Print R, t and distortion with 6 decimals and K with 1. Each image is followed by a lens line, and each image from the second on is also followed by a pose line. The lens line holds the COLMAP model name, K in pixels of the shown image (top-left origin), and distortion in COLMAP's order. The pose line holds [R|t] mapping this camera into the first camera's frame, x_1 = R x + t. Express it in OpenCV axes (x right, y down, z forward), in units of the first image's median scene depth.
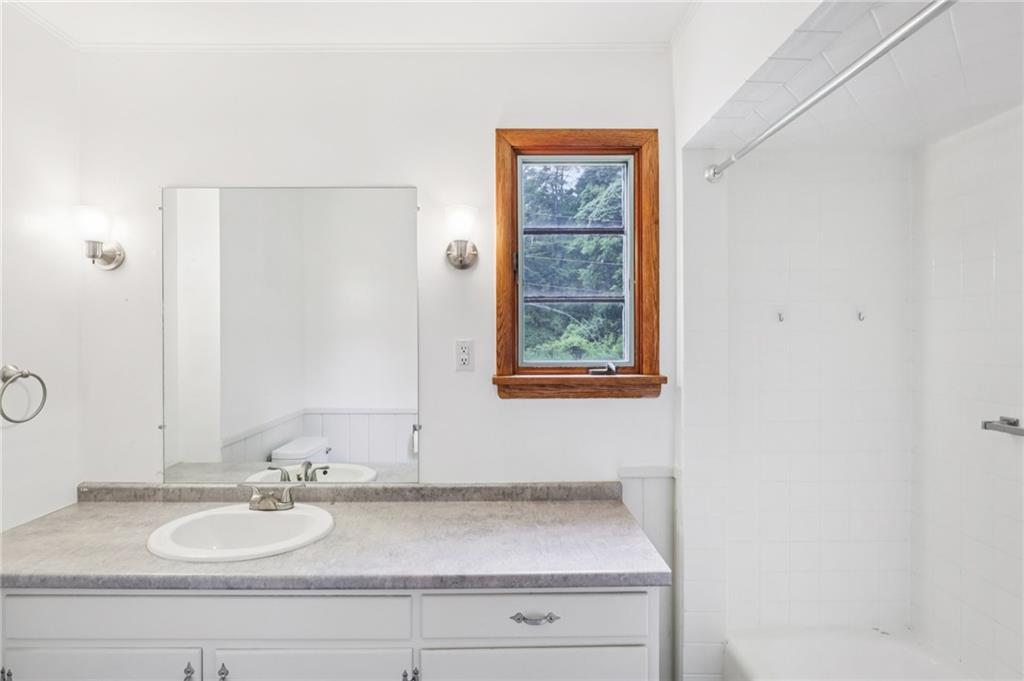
lens RADIAL K [[503.9, 0, 512.6], [0, 503.9, 342.4], [0, 0, 1]] dist [0.001020, 0.000267]
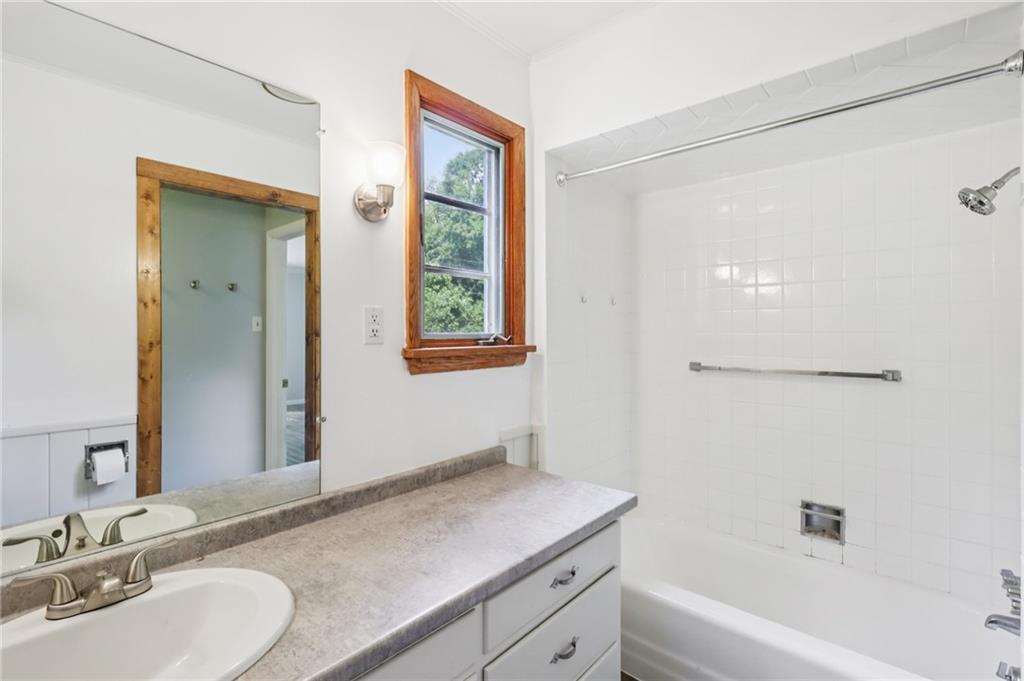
lens RADIAL K [[467.8, 0, 511.8], [0, 467.8, 332.6], [0, 0, 1]] dist [-0.004319, -0.000042]
pose [[0.676492, -0.000595, 0.736450, -0.514377], [0.008873, 0.999934, -0.007342, 0.045831], [-0.736397, 0.011501, 0.676452, 0.317364]]
